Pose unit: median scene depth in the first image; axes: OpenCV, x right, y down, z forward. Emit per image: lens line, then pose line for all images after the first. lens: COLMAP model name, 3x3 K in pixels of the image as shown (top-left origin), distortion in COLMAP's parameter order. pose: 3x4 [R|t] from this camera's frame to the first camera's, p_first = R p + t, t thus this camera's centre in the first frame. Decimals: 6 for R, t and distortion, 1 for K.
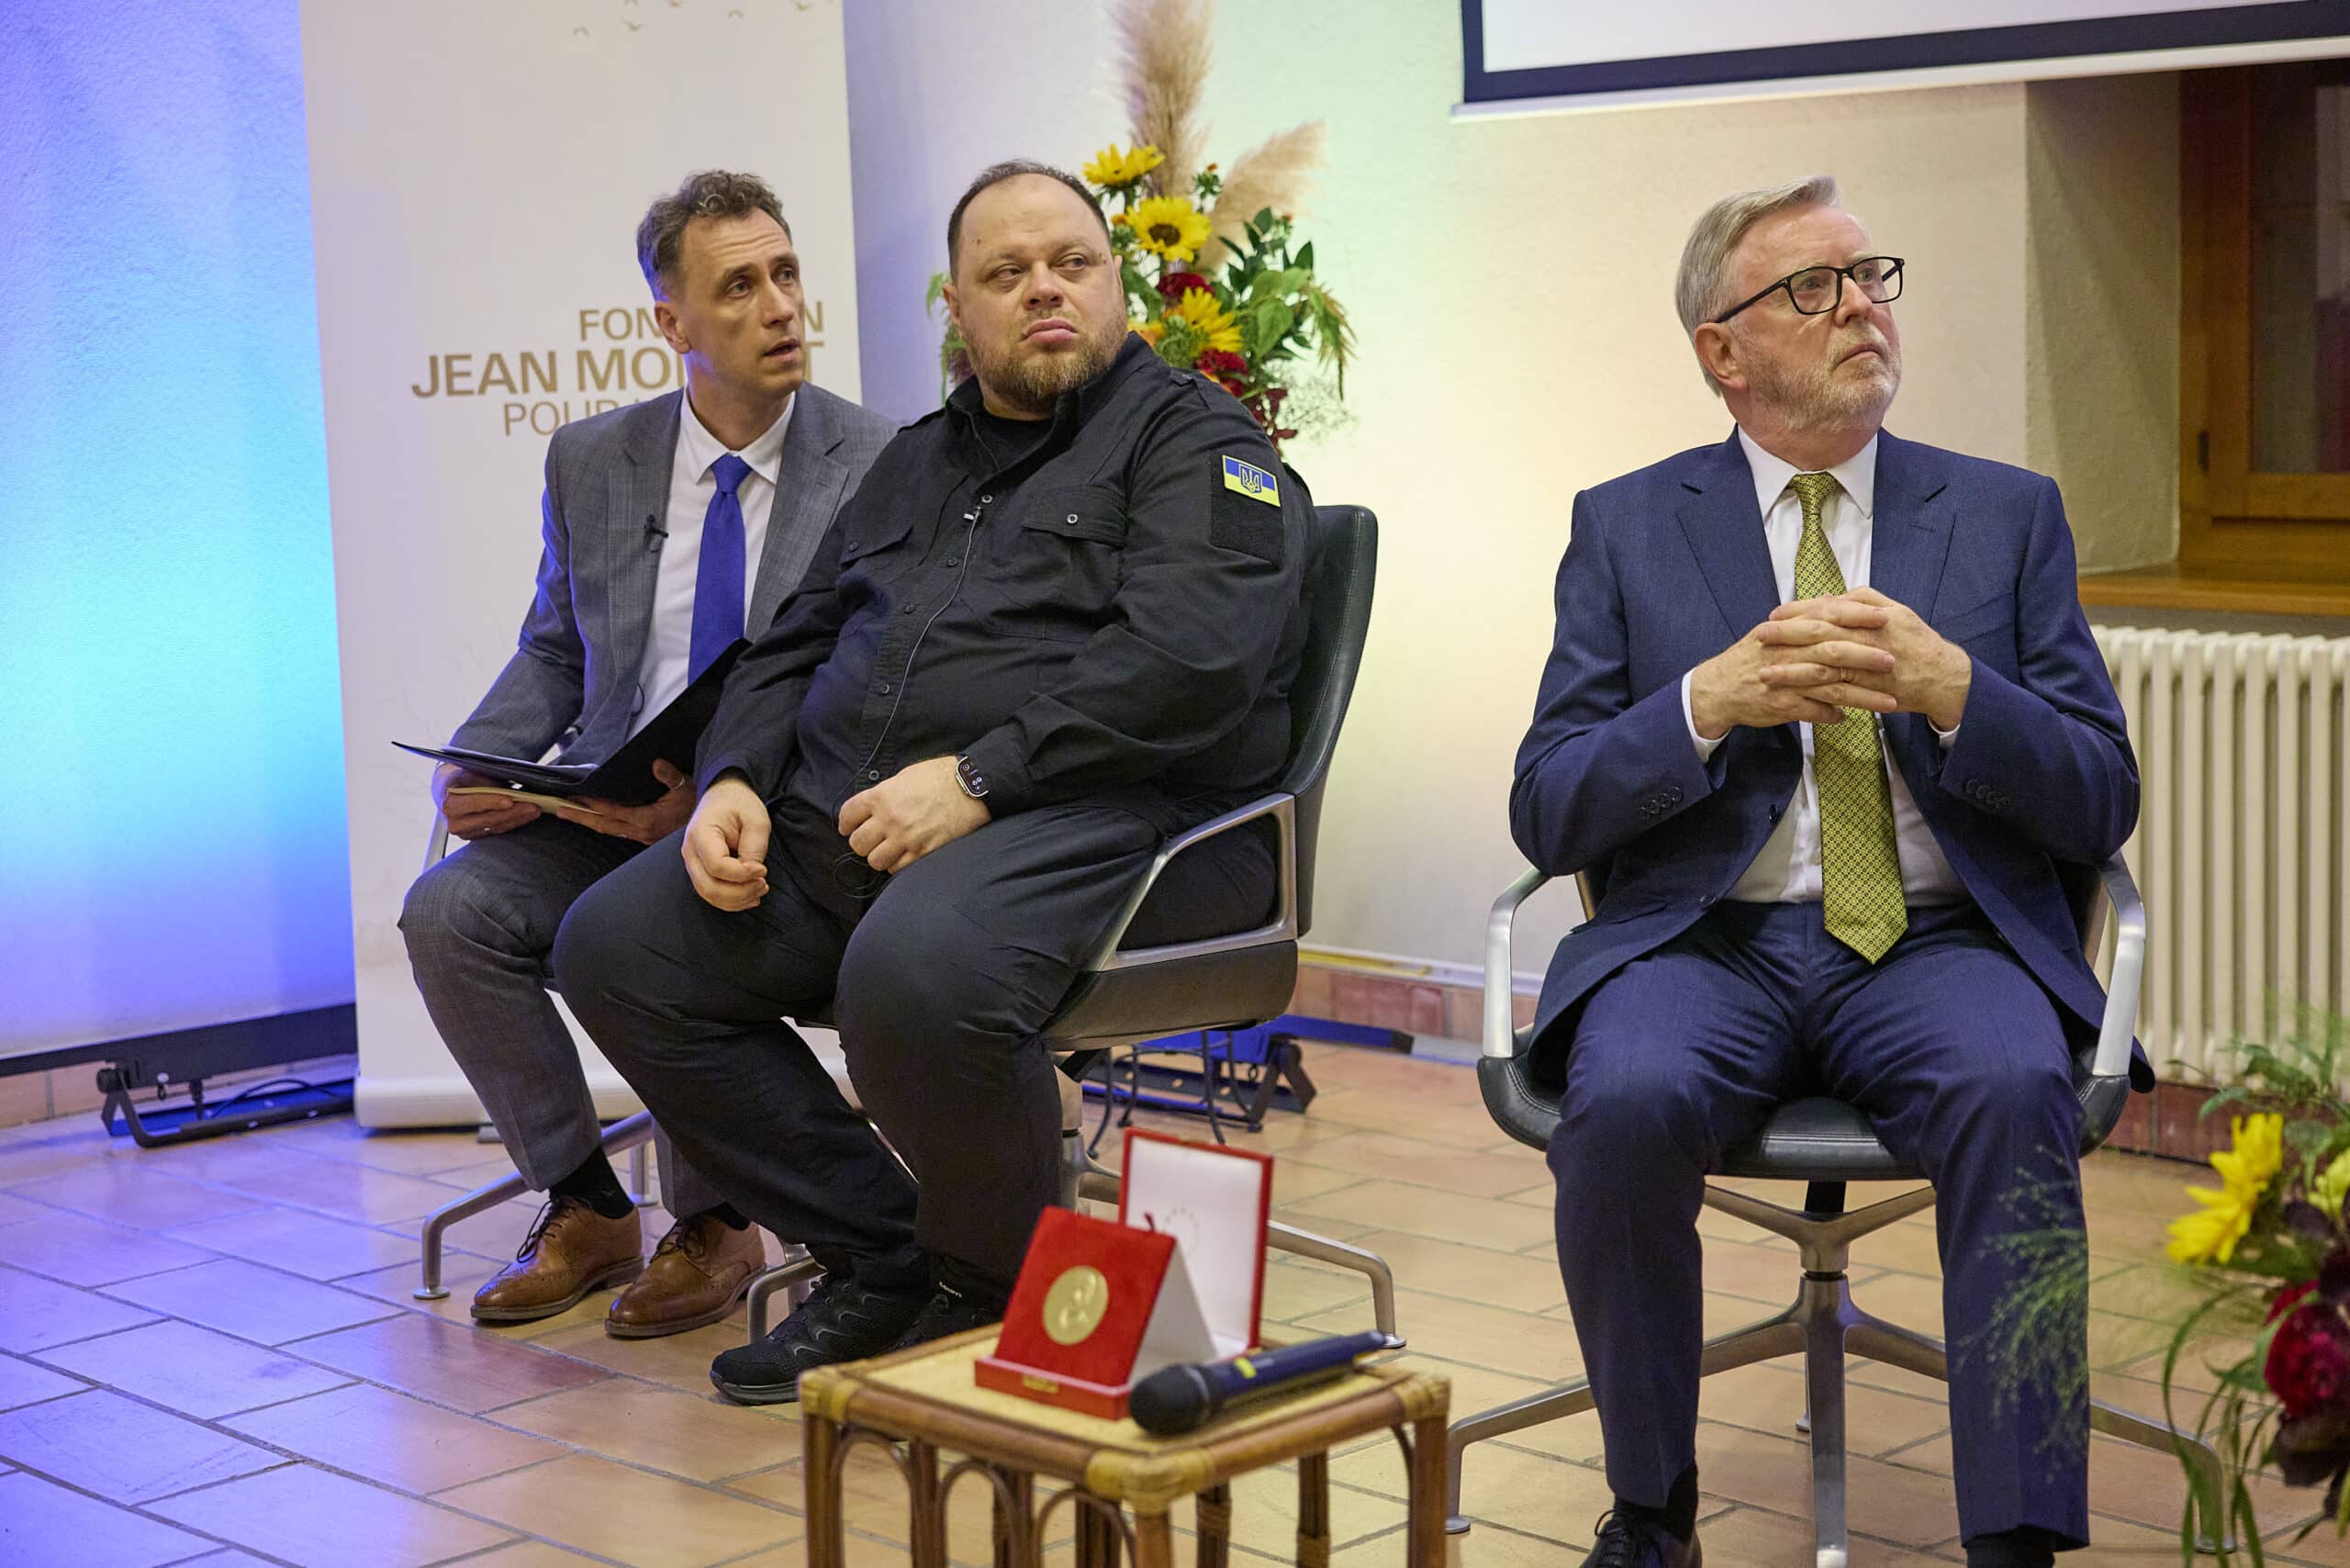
lens RADIAL K [[3952.1, 0, 1175.0], [0, 3952.1, 784.0], [0, 0, 1]] dist [0.024030, -0.001774]
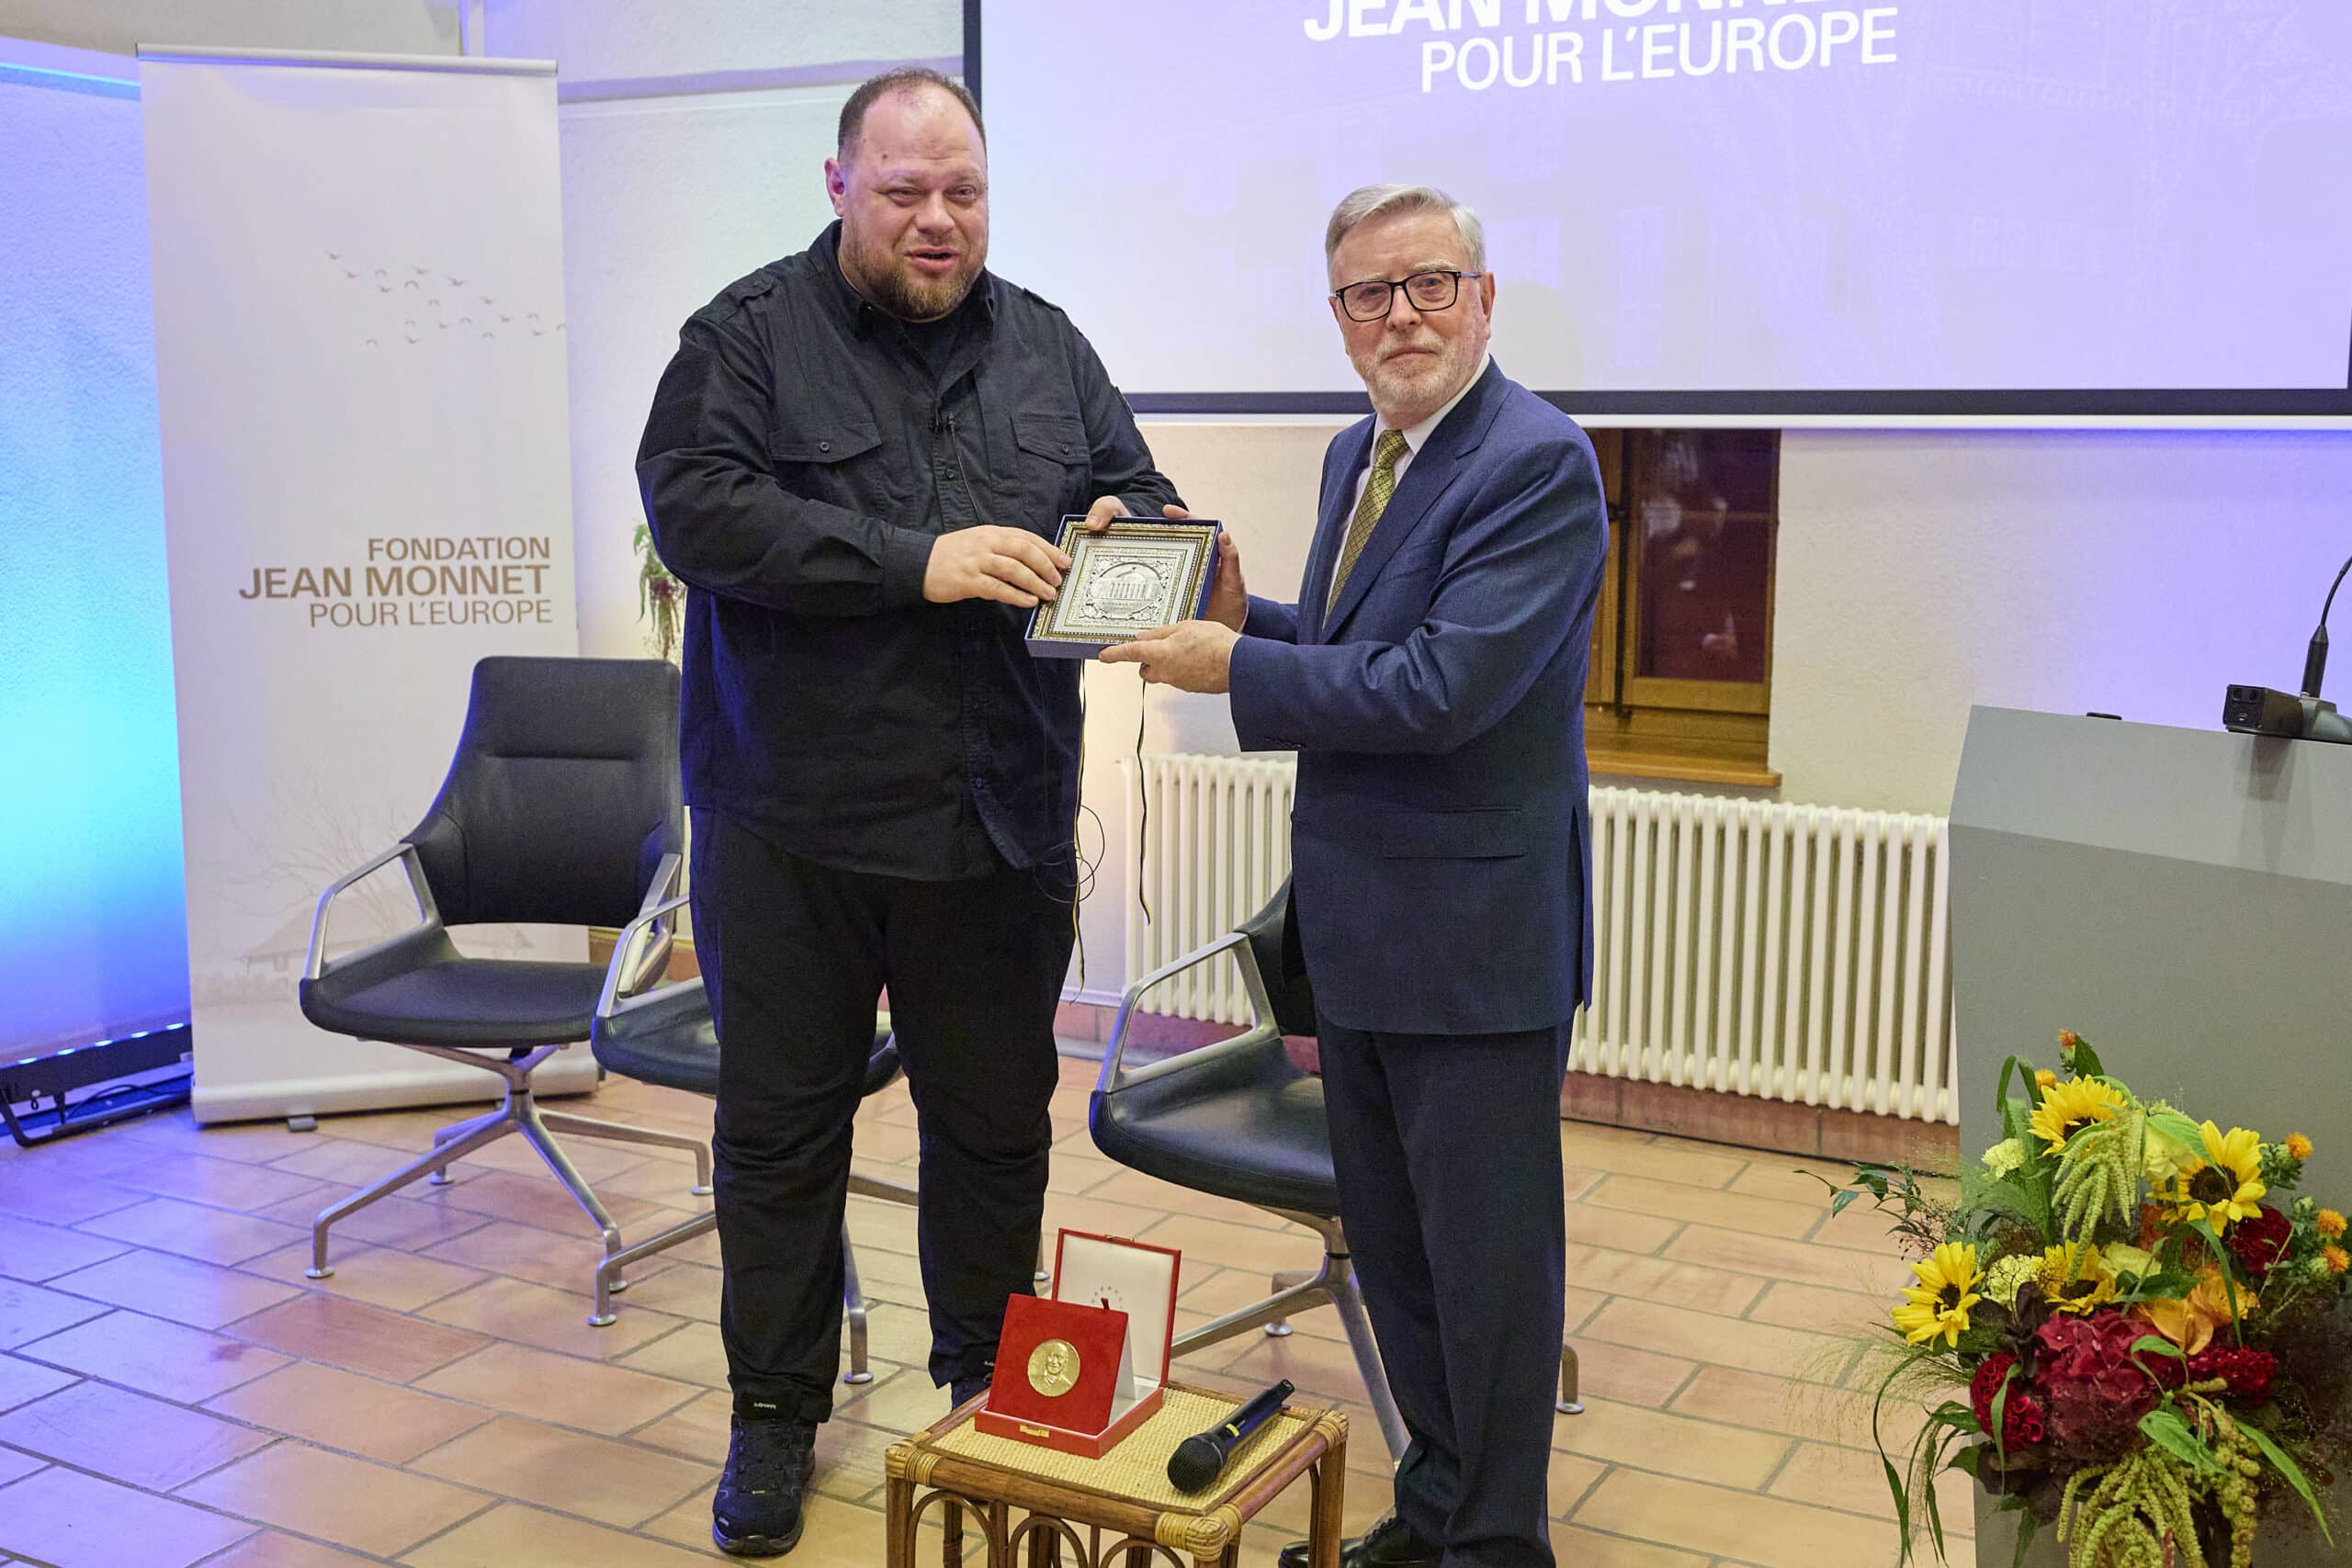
lens RADIAL K [[2379.8, 0, 1224.9], [0, 2379.8, 747.4], [0, 0, 1]] dist [0.009110, -0.020190]
pose [[0.950865, -0.002095, 0.309599, -0.128740], [0.000469, 0.999986, 0.005325, -0.052080], [-0.309606, -0.004918, 0.950852, 0.102951]]
